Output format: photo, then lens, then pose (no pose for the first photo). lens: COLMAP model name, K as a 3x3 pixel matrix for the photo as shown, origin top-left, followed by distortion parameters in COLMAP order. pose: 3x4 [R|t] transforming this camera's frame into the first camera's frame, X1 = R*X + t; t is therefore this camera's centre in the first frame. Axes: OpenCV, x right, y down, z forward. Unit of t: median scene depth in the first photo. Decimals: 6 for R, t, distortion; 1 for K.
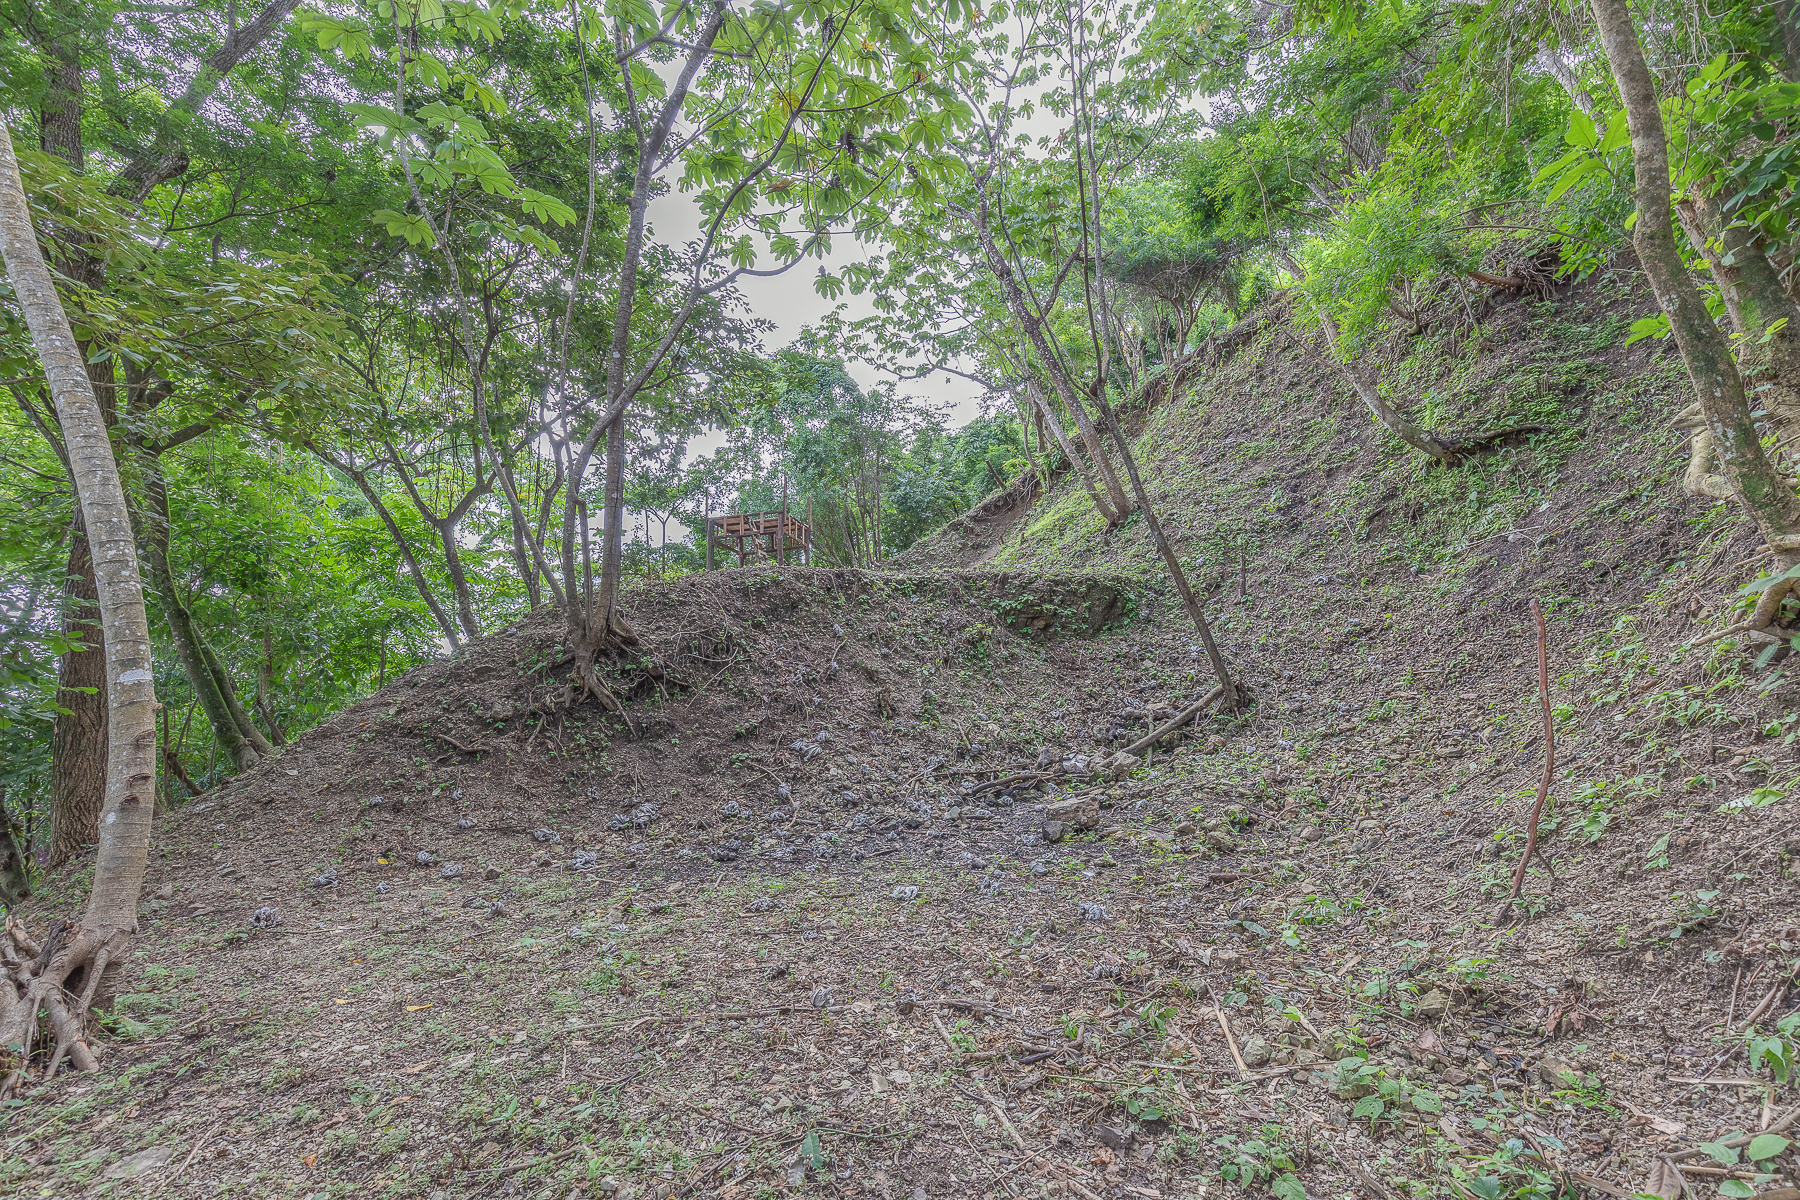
lens RADIAL K [[796.5, 0, 918.9], [0, 796.5, 607.4], [0, 0, 1]] dist [0.006593, -0.000563]
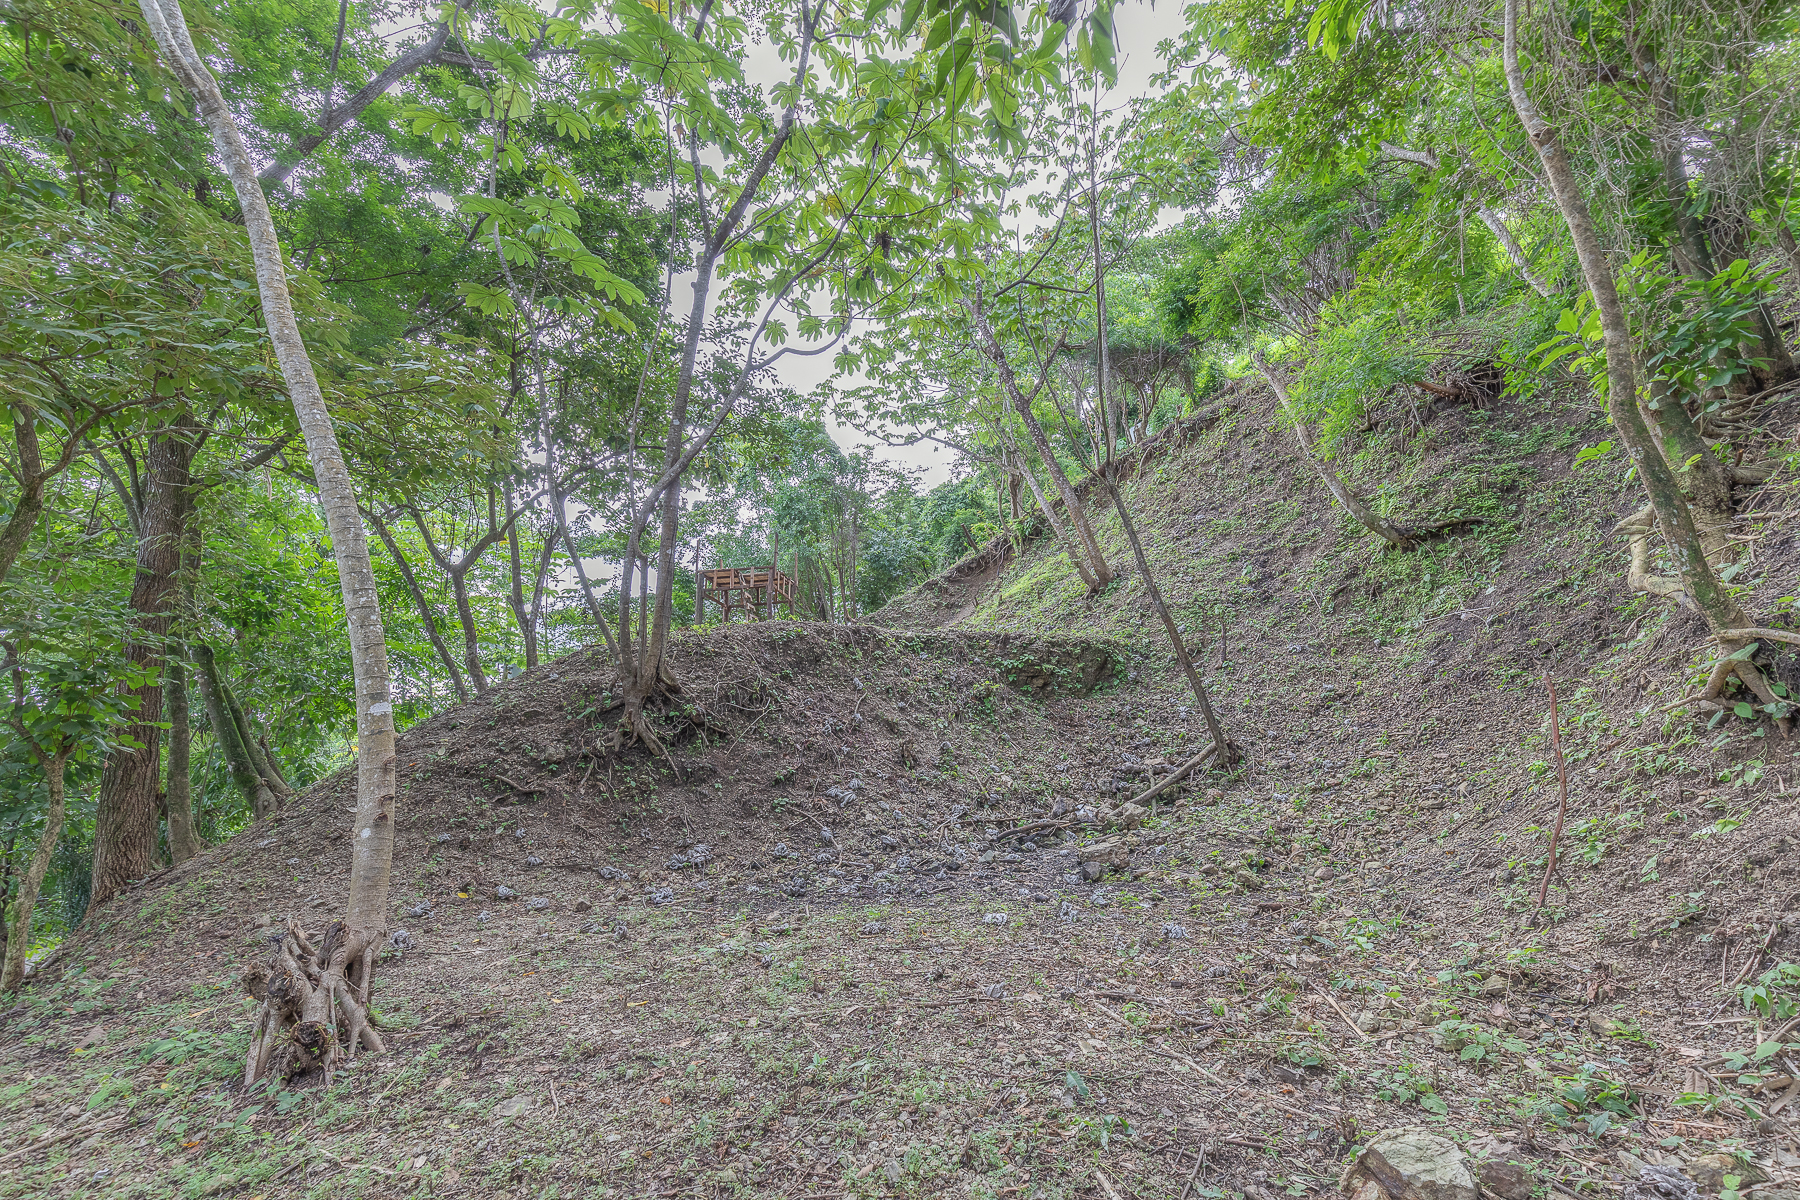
lens RADIAL K [[796.5, 0, 918.9], [0, 796.5, 607.4], [0, 0, 1]] dist [0.006593, -0.000563]
pose [[0.997026, 0.031368, 0.070399, -0.114087], [-0.026307, 0.997079, -0.071701, 0.001540], [-0.072443, 0.069635, 0.994939, -0.074791]]
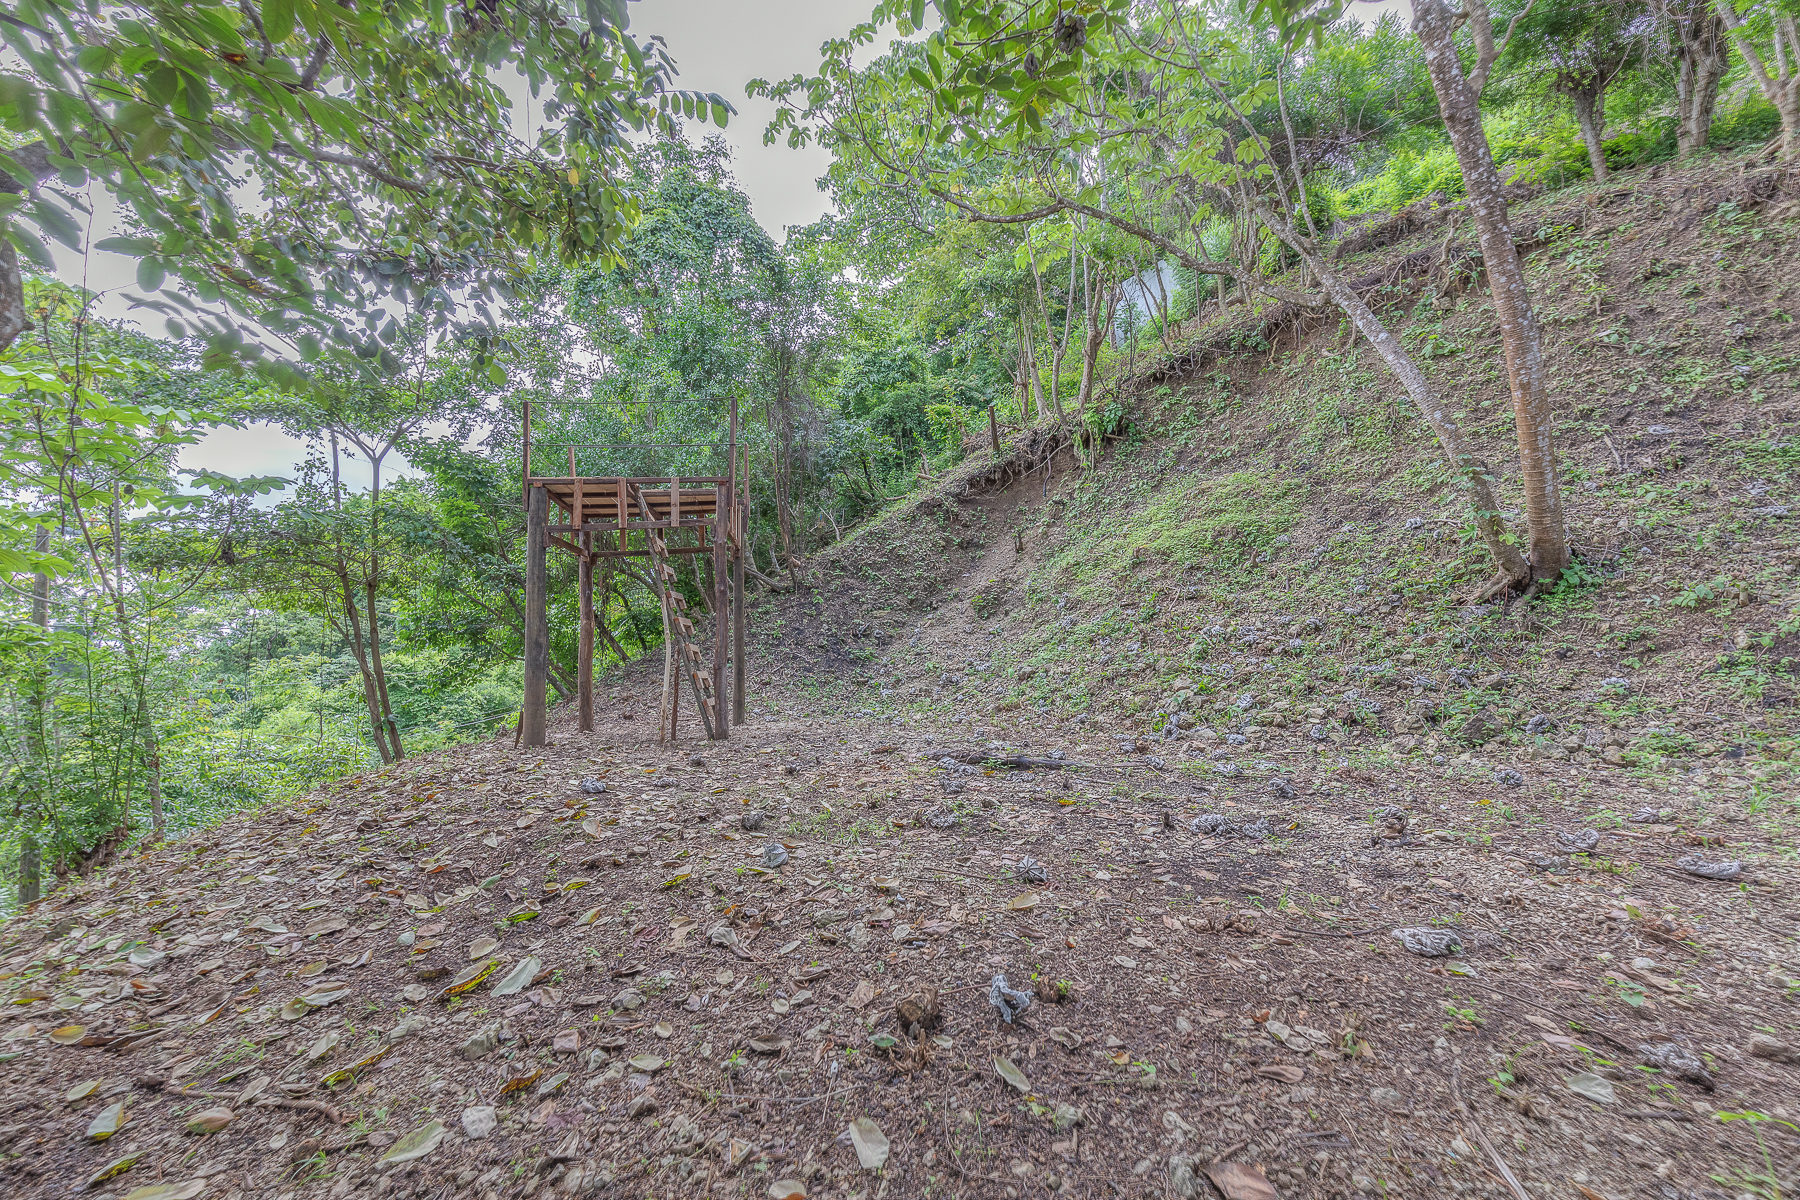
lens RADIAL K [[796.5, 0, 918.9], [0, 796.5, 607.4], [0, 0, 1]] dist [0.006593, -0.000563]
pose [[0.946431, 0.029364, 0.321569, -0.440128], [-0.051824, 0.996760, 0.061508, -0.176225], [-0.318721, -0.074878, 0.944886, 1.161922]]
